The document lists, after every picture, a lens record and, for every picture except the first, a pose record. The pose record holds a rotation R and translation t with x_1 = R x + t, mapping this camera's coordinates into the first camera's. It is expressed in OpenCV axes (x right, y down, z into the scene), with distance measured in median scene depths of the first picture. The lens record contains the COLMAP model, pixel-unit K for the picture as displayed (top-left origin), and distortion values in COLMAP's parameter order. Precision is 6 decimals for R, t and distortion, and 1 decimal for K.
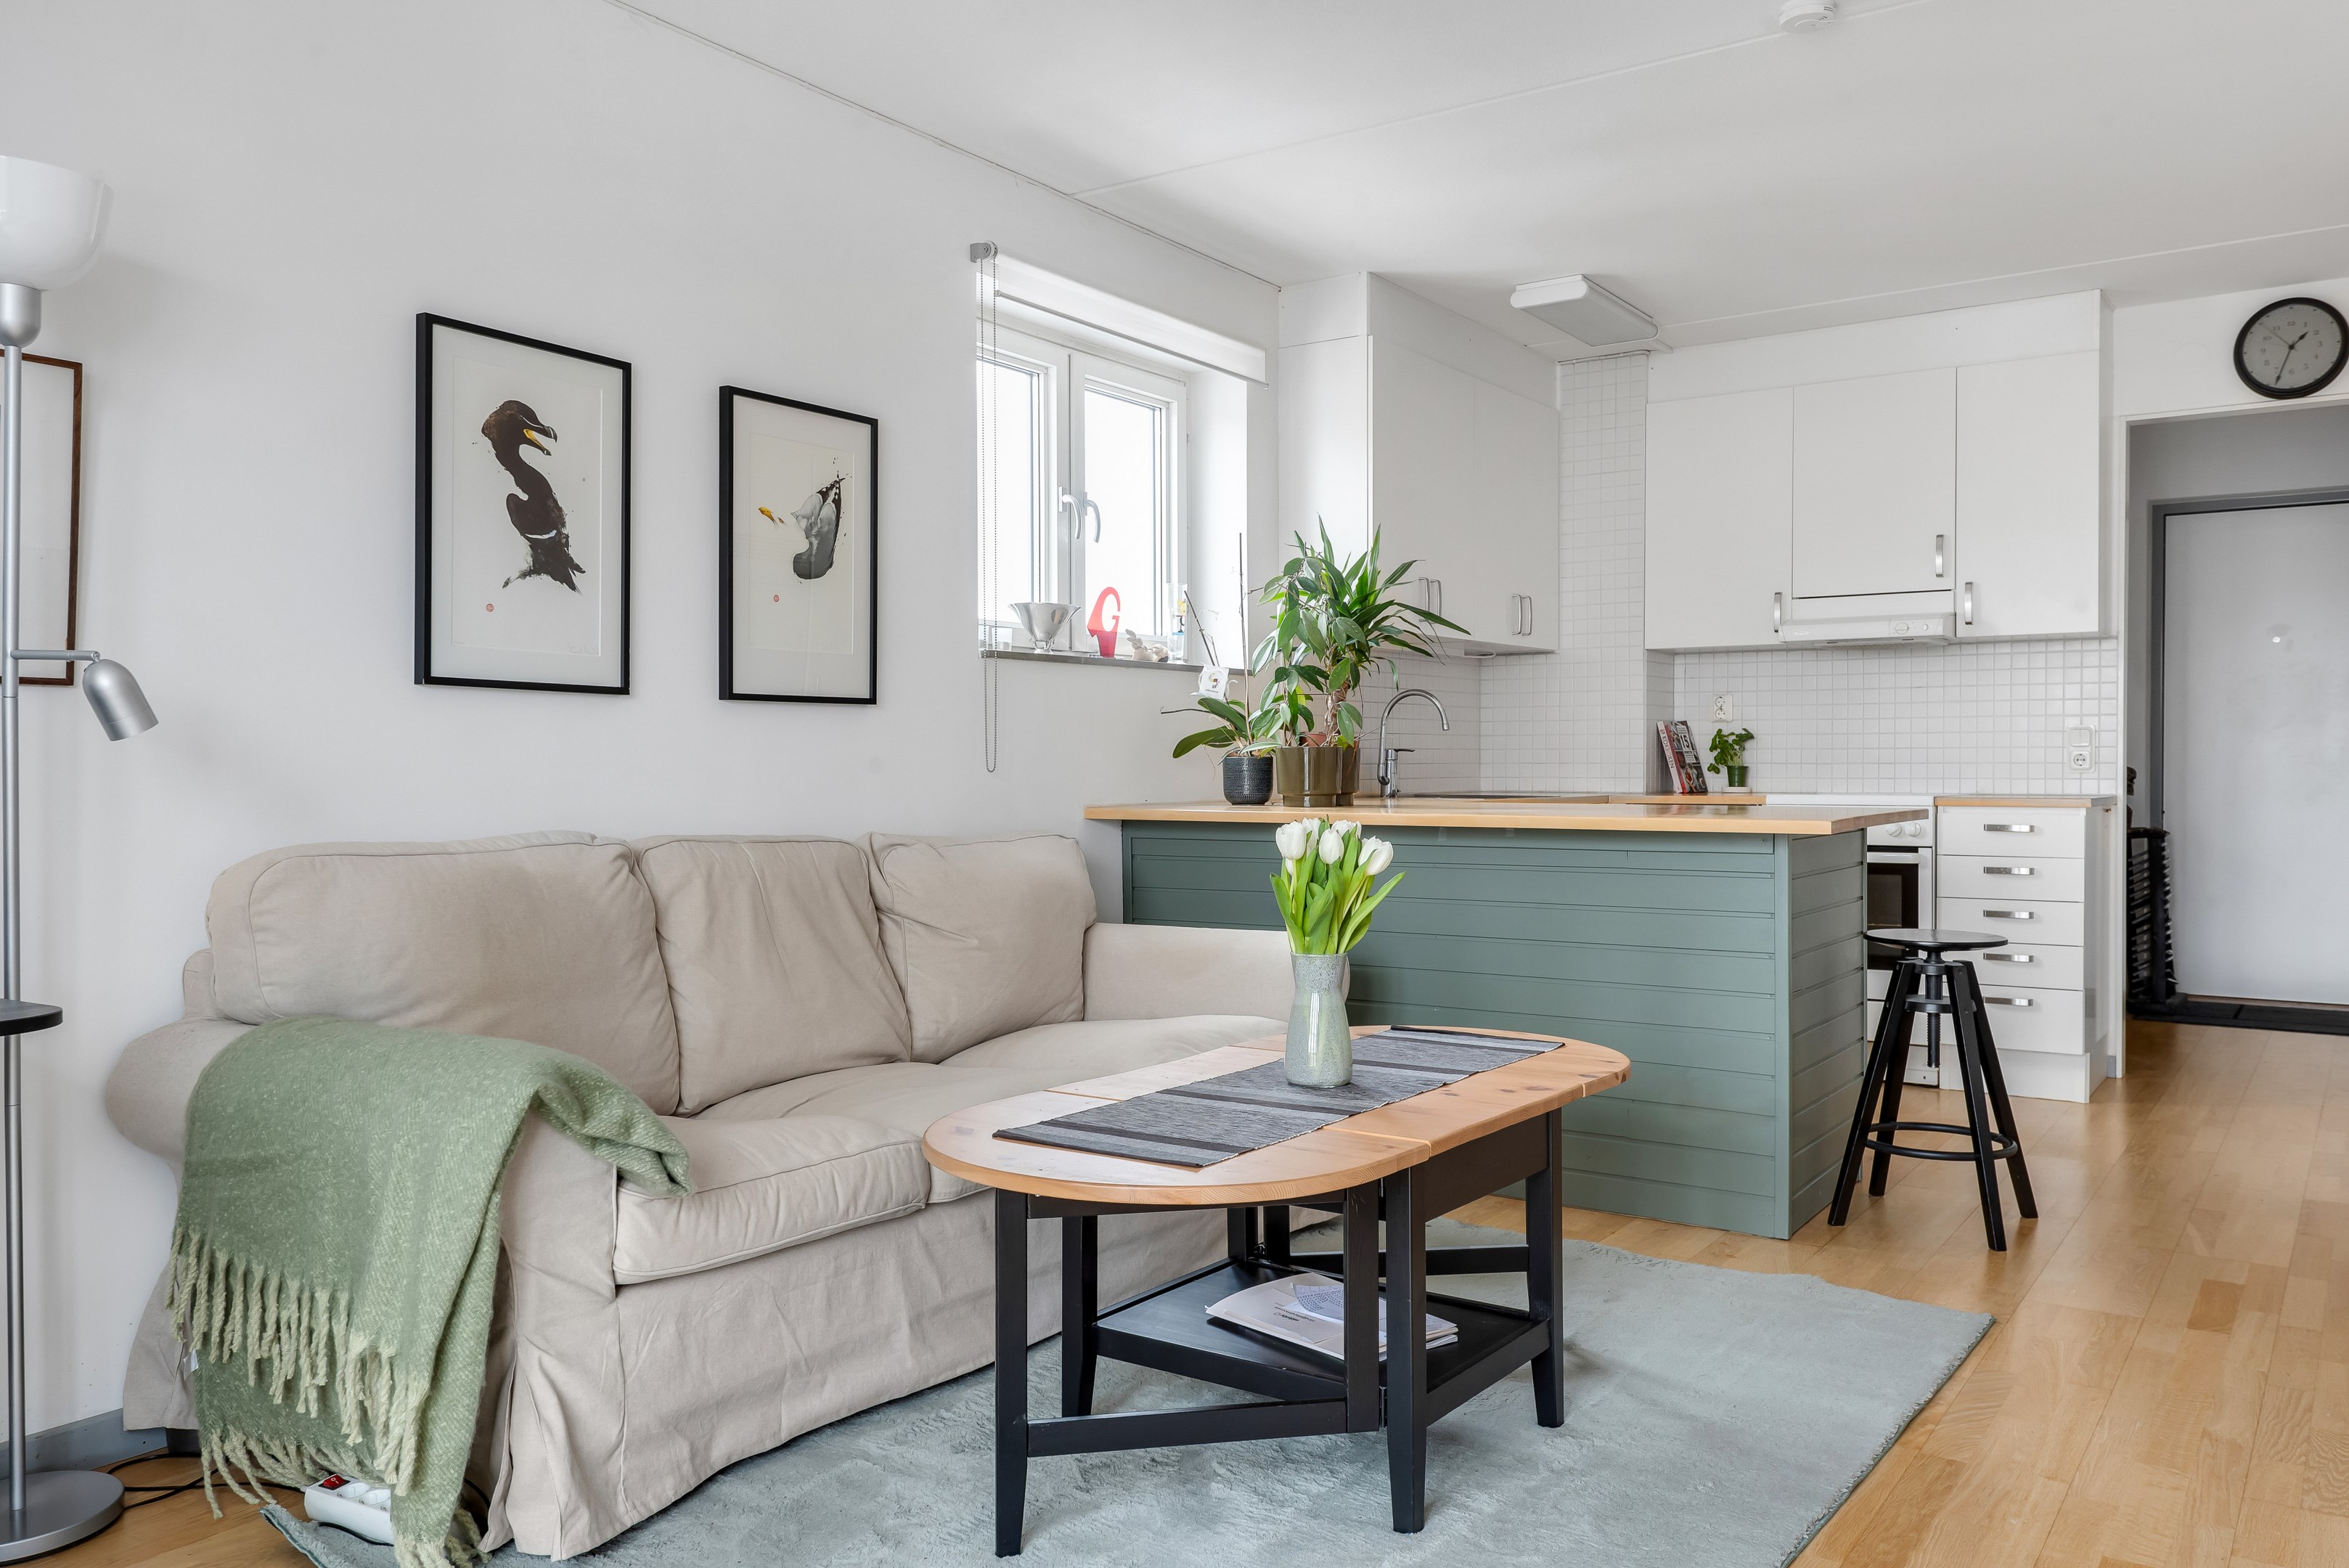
lens RADIAL K [[1787.8, 0, 1161.2], [0, 1787.8, 793.4], [0, 0, 1]] dist [0.036307, -0.025930]
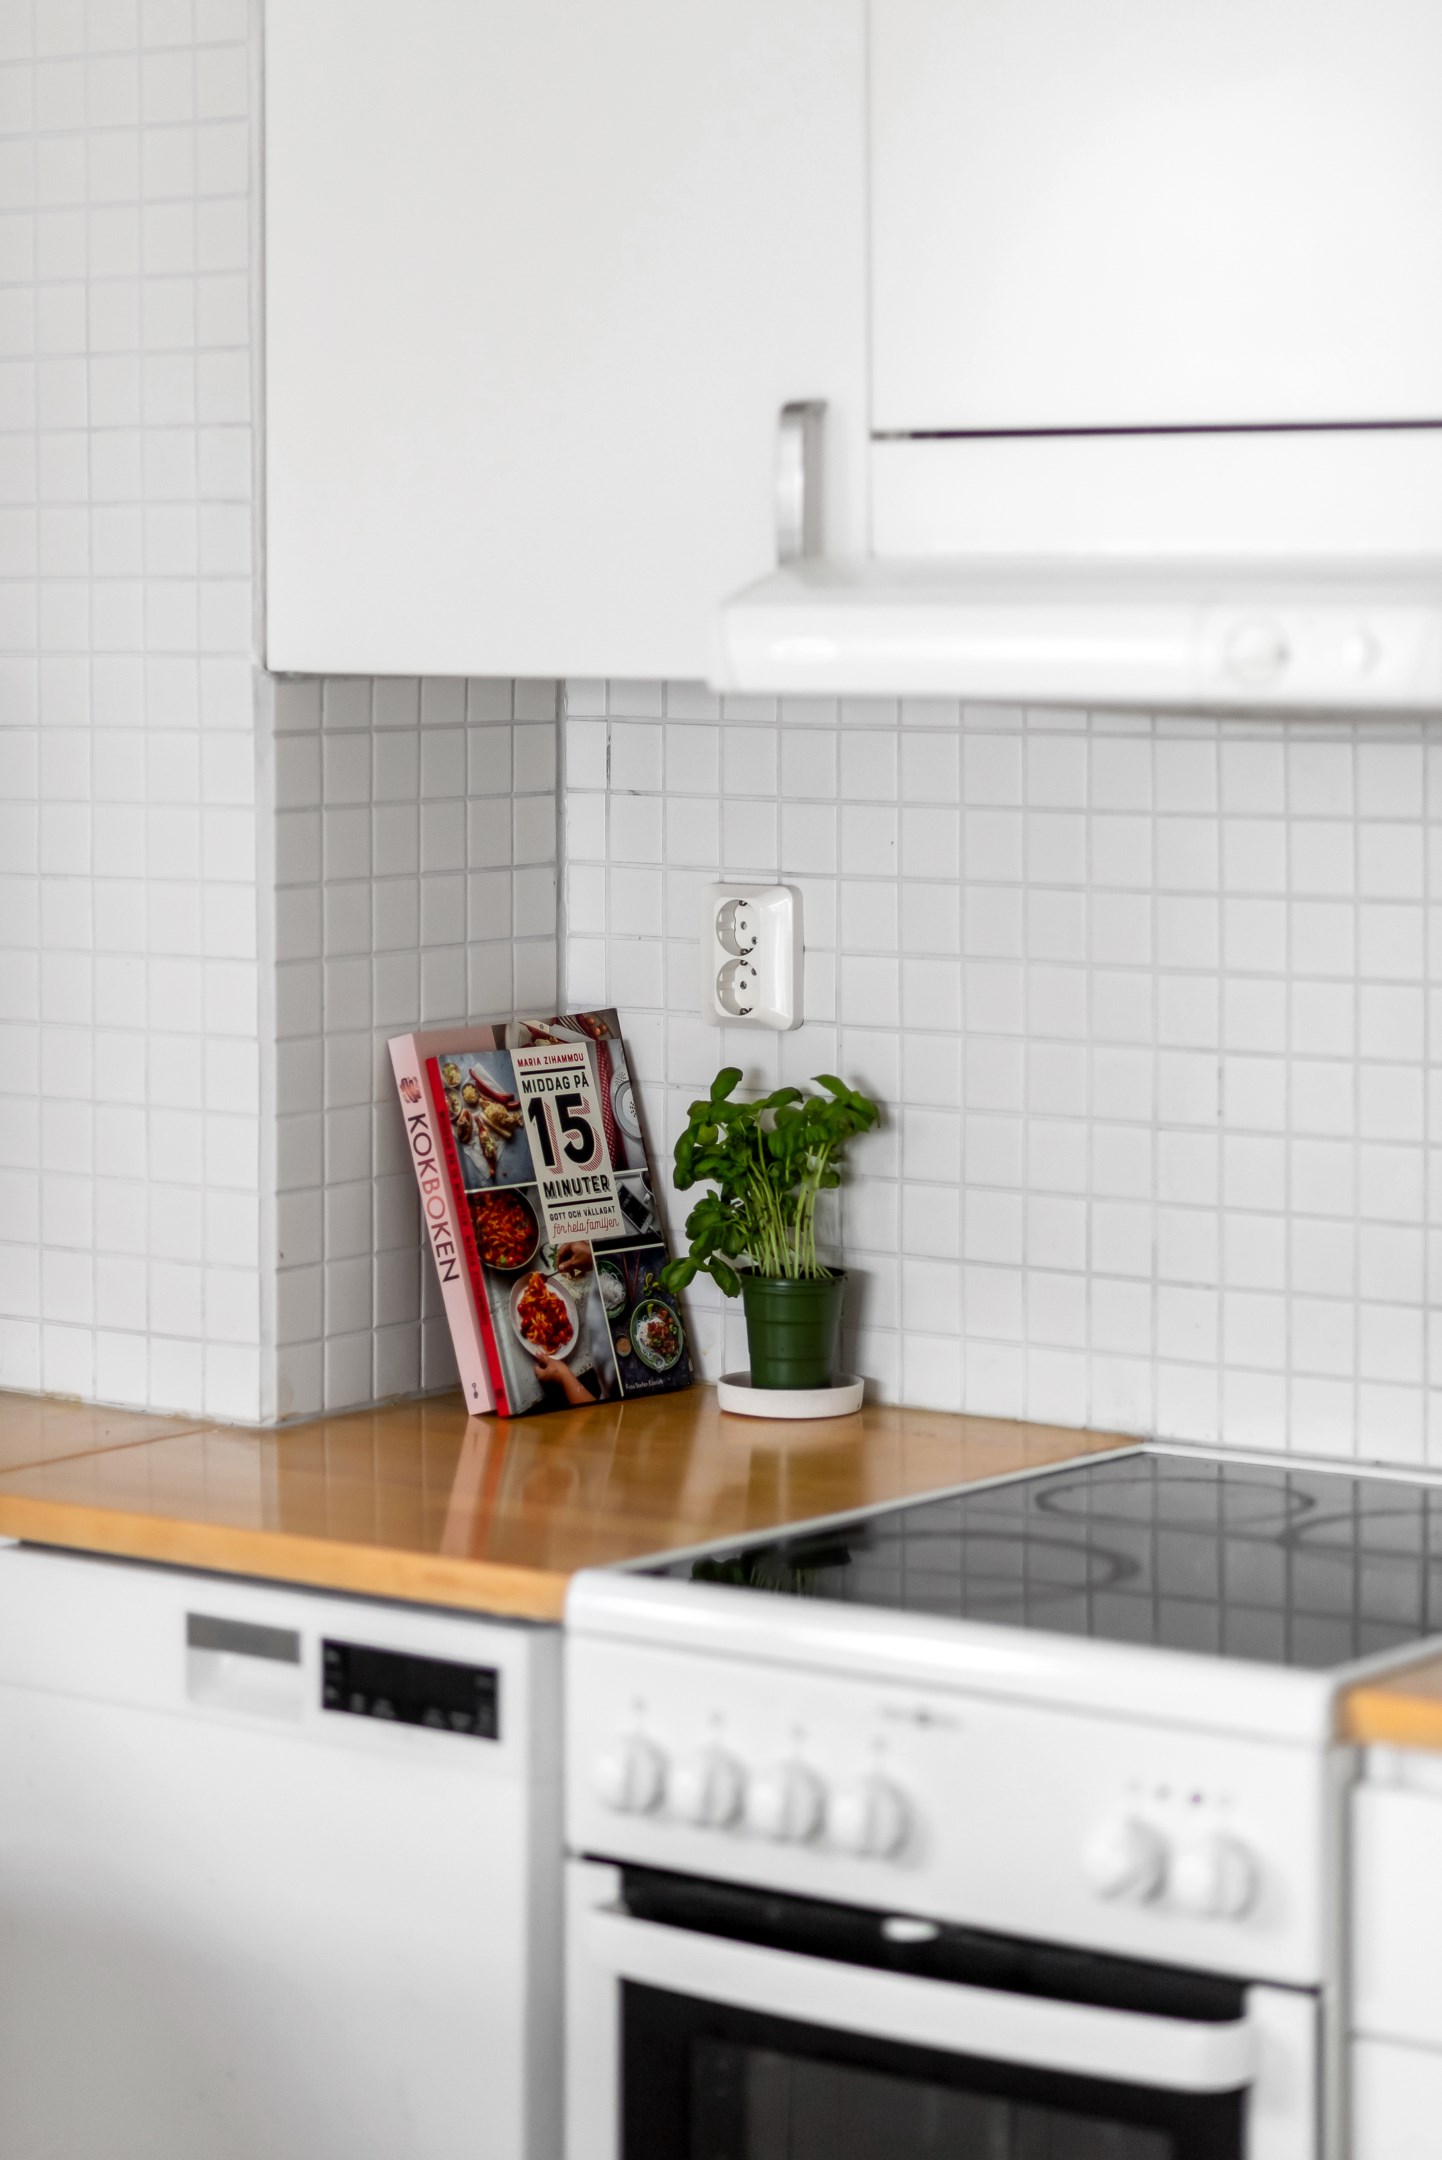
lens RADIAL K [[5299.0, 0, 786.1], [0, 5299.0, 760.4], [0, 0, 1]] dist [0.012508, 0.000000]
pose [[0.998885, 0.000631, -0.047210, 0.402173], [0.000502, 0.999712, 0.023978, -0.096645], [0.047212, -0.023975, 0.998597, 0.506467]]
